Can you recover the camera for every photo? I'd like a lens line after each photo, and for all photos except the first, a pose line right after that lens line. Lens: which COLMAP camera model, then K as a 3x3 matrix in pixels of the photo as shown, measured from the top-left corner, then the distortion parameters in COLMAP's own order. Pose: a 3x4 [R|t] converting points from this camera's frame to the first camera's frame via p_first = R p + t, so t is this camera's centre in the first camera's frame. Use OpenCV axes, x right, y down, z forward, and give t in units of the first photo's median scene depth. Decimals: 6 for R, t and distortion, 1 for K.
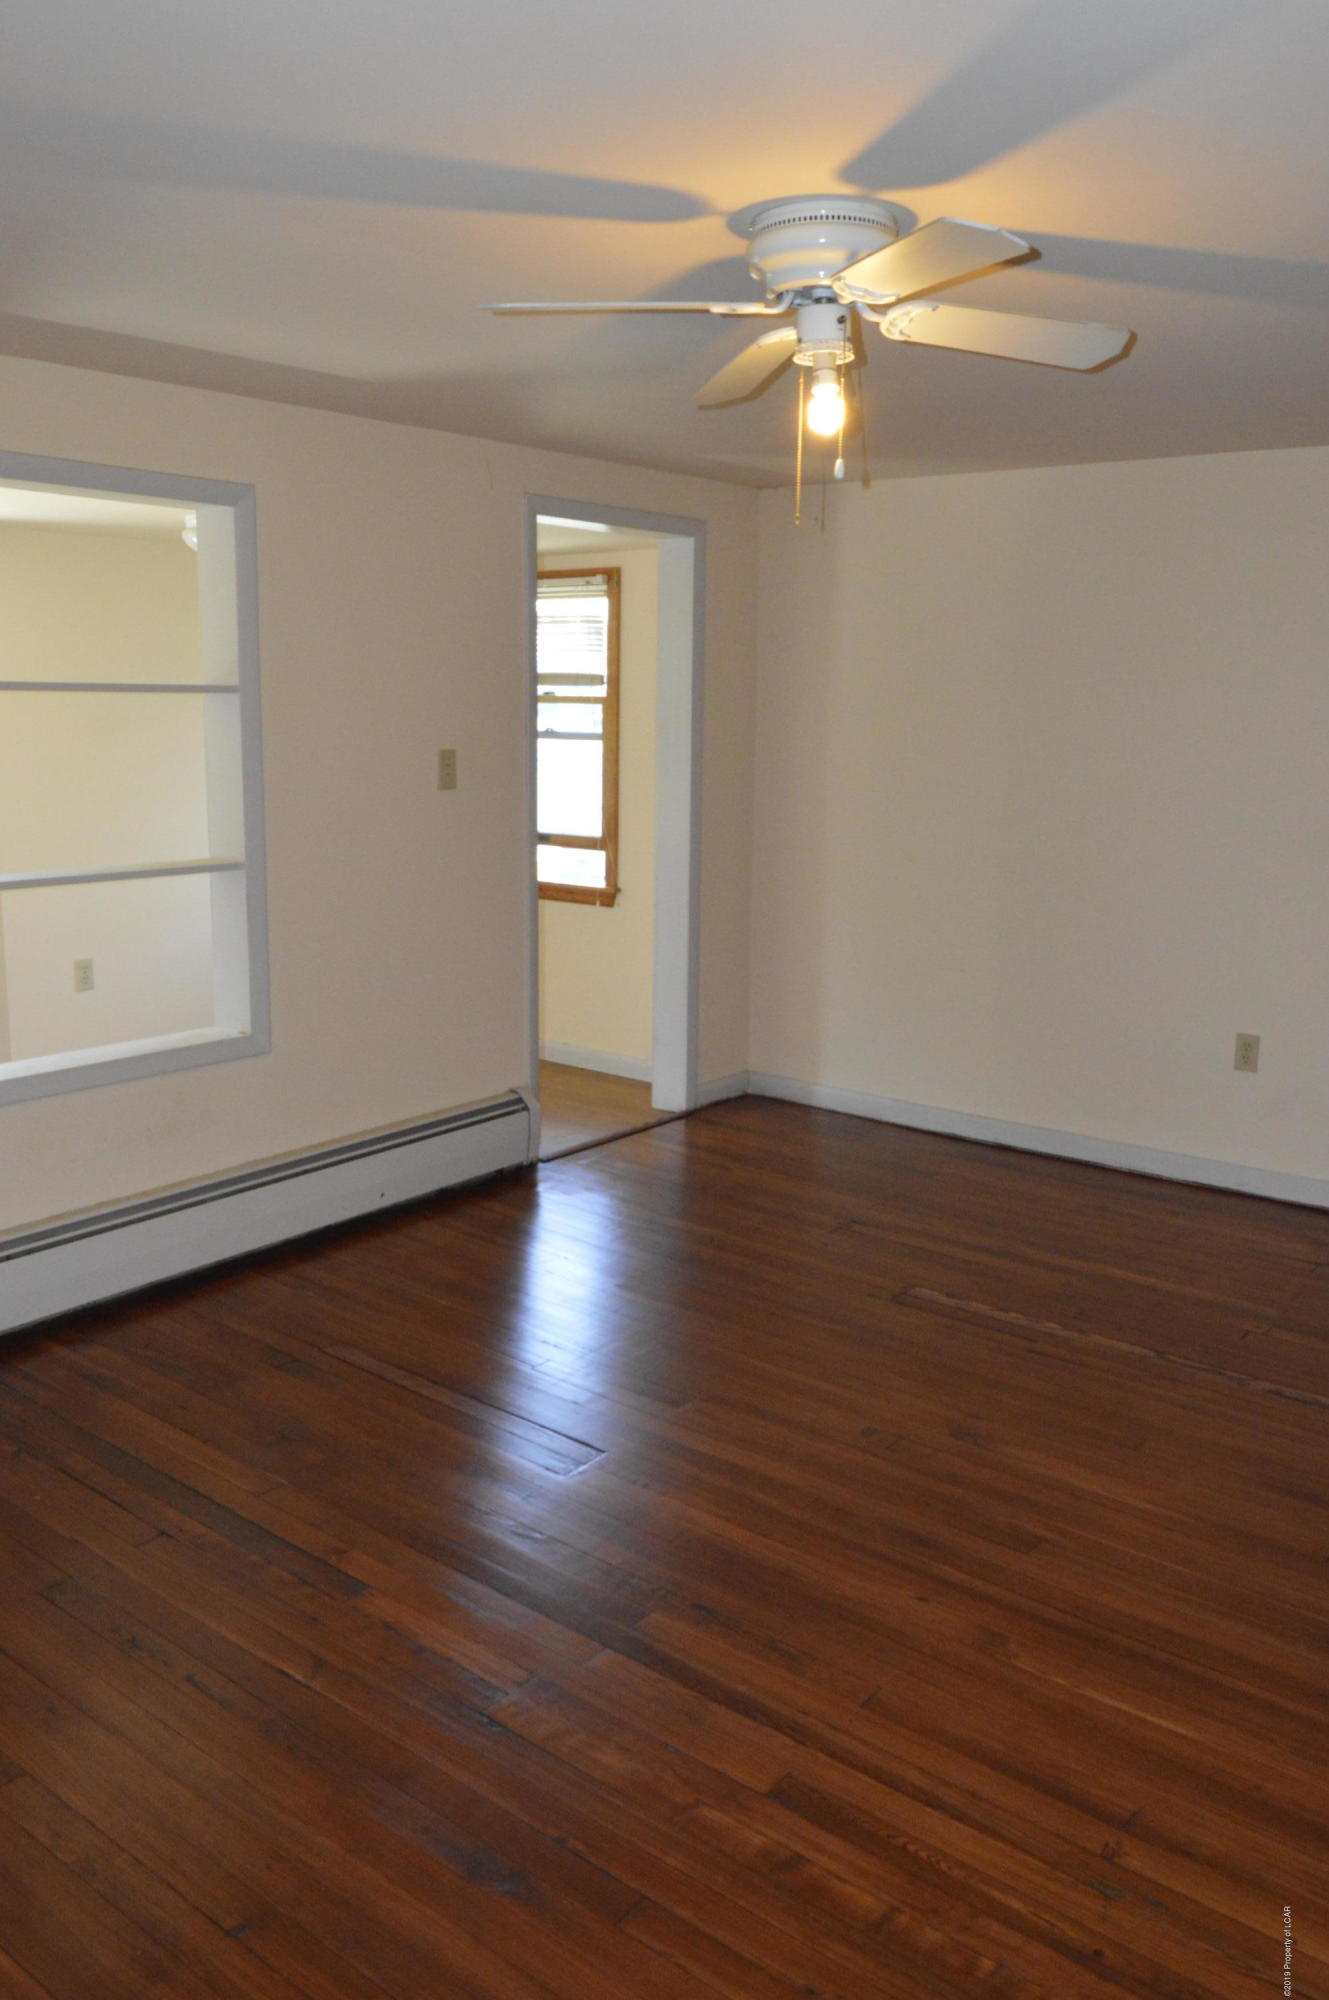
lens RADIAL K [[1566.7, 0, 664.5], [0, 1566.7, 1000.0], [0, 0, 1]] dist [0.013087, 0.004201]
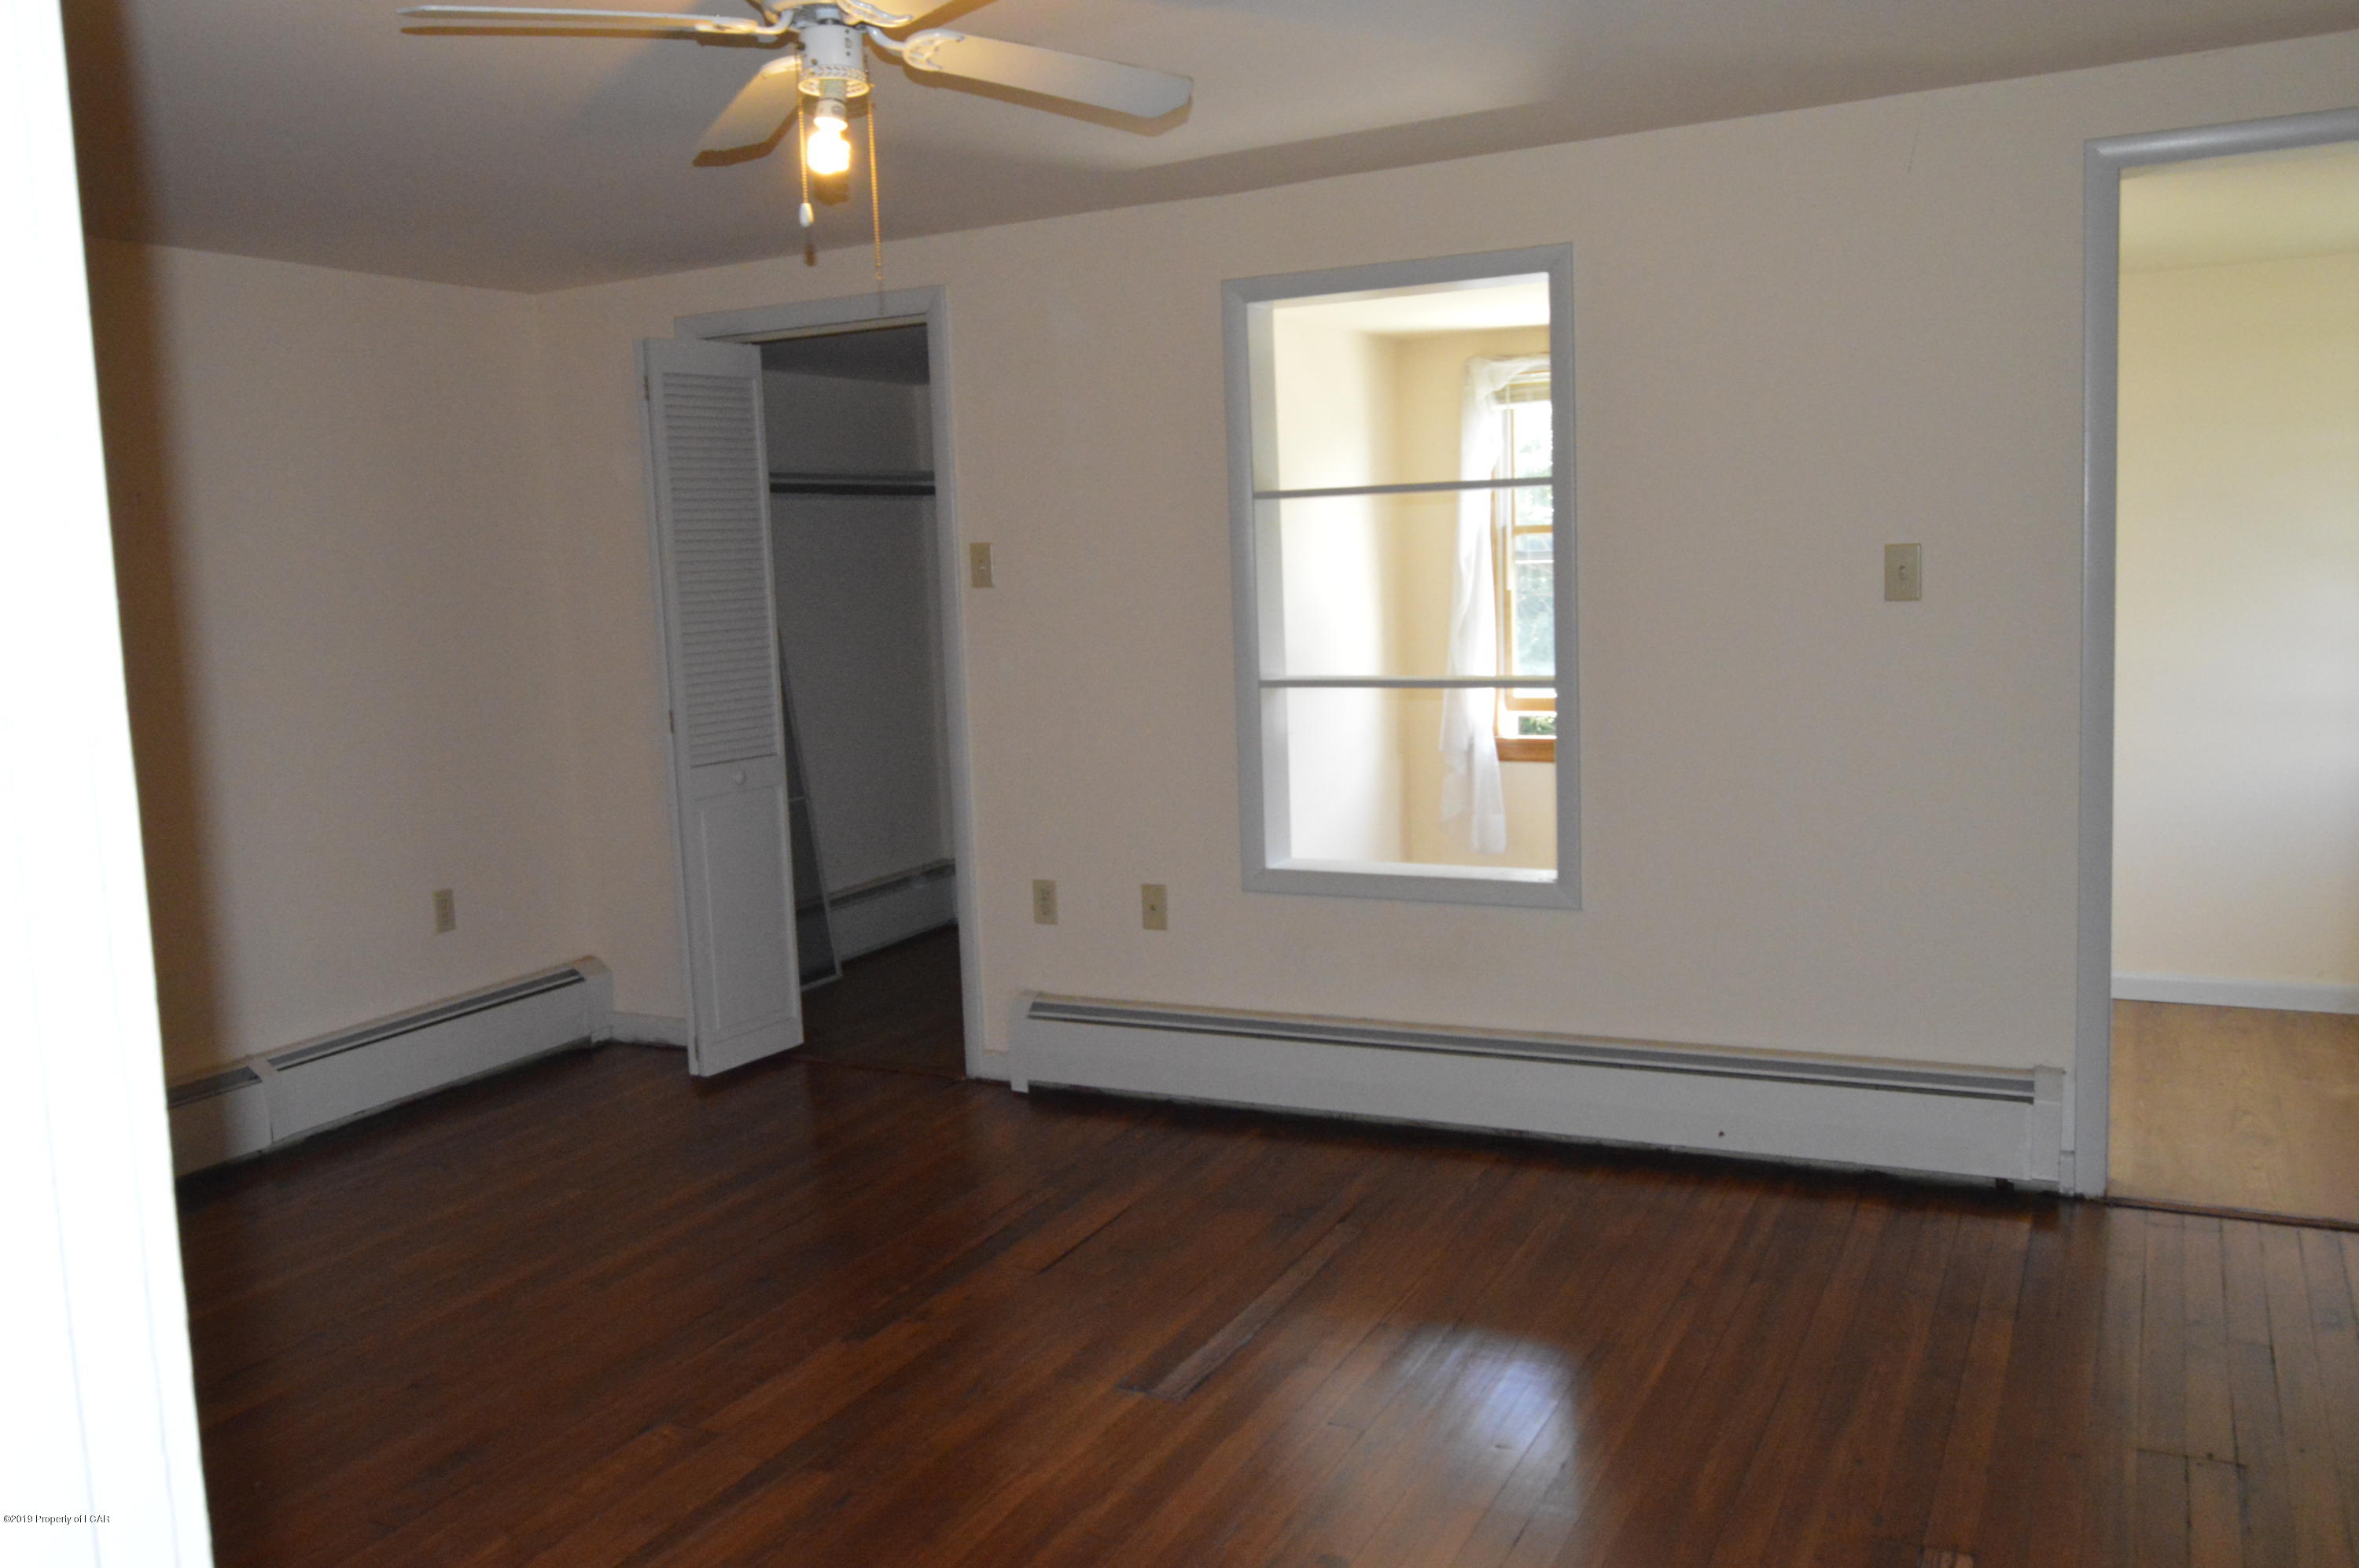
lens RADIAL K [[1869.1, 0, 1189.2], [0, 1869.1, 728.4], [0, 0, 1]] dist [0.023429, -0.002392]
pose [[0.196874, 0.068782, -0.978013, 0.830996], [-0.133949, 0.990069, 0.042666, -0.094622], [0.971235, 0.122605, 0.204132, 0.699278]]
